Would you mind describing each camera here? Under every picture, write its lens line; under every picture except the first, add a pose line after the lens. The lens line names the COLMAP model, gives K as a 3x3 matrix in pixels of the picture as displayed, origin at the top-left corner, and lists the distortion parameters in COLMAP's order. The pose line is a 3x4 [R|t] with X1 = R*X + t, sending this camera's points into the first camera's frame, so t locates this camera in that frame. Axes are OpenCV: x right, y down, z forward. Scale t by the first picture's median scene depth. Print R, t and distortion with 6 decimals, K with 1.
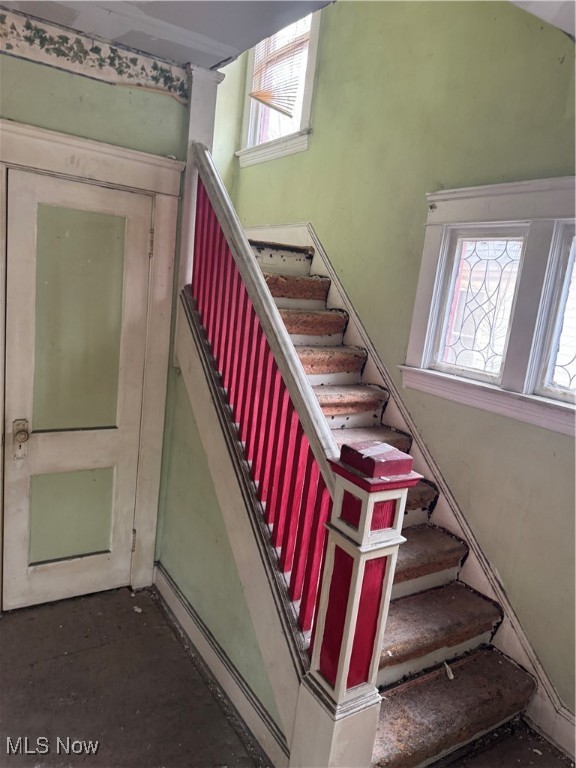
lens RADIAL K [[536.1, 0, 277.1], [0, 536.1, 387.3], [0, 0, 1]] dist [0.079268, -0.092083]
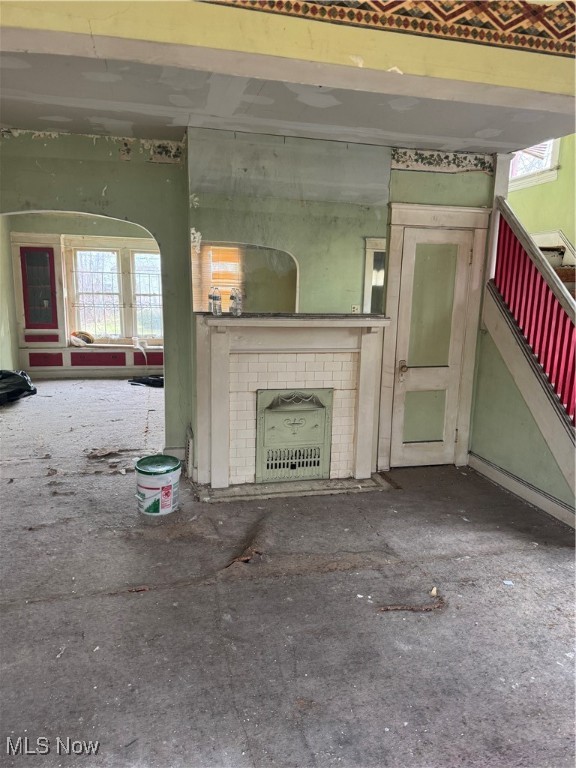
lens RADIAL K [[536.1, 0, 277.1], [0, 536.1, 387.3], [0, 0, 1]] dist [0.079268, -0.092083]
pose [[0.945924, -0.030728, -0.322929, -0.282673], [0.026335, 0.999492, -0.017966, 0.171684], [0.323317, 0.008490, 0.946253, -0.874238]]
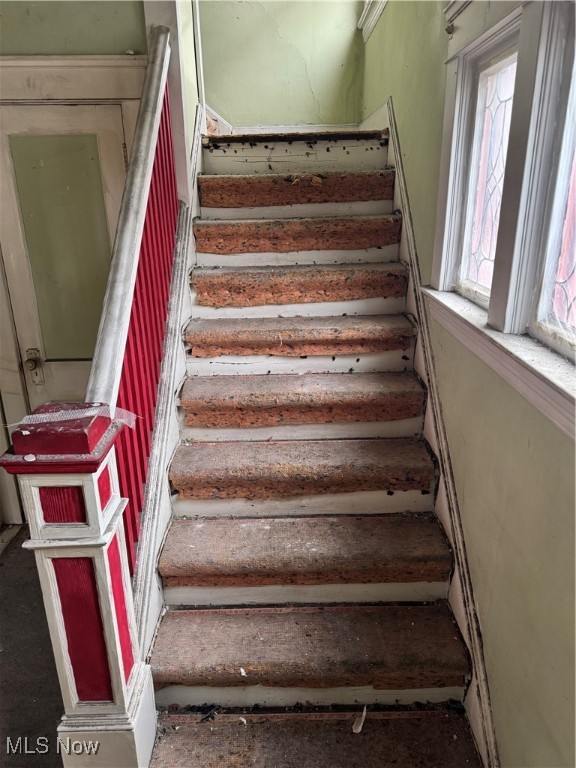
lens RADIAL K [[543.9, 0, 286.6], [0, 543.9, 373.7], [0, 0, 1]] dist [0.053416, -0.041072]
pose [[0.847985, 0.056824, -0.526966, 0.523701], [0.007897, 0.992772, 0.119759, -0.017953], [0.529962, -0.105715, 0.841406, 0.342053]]
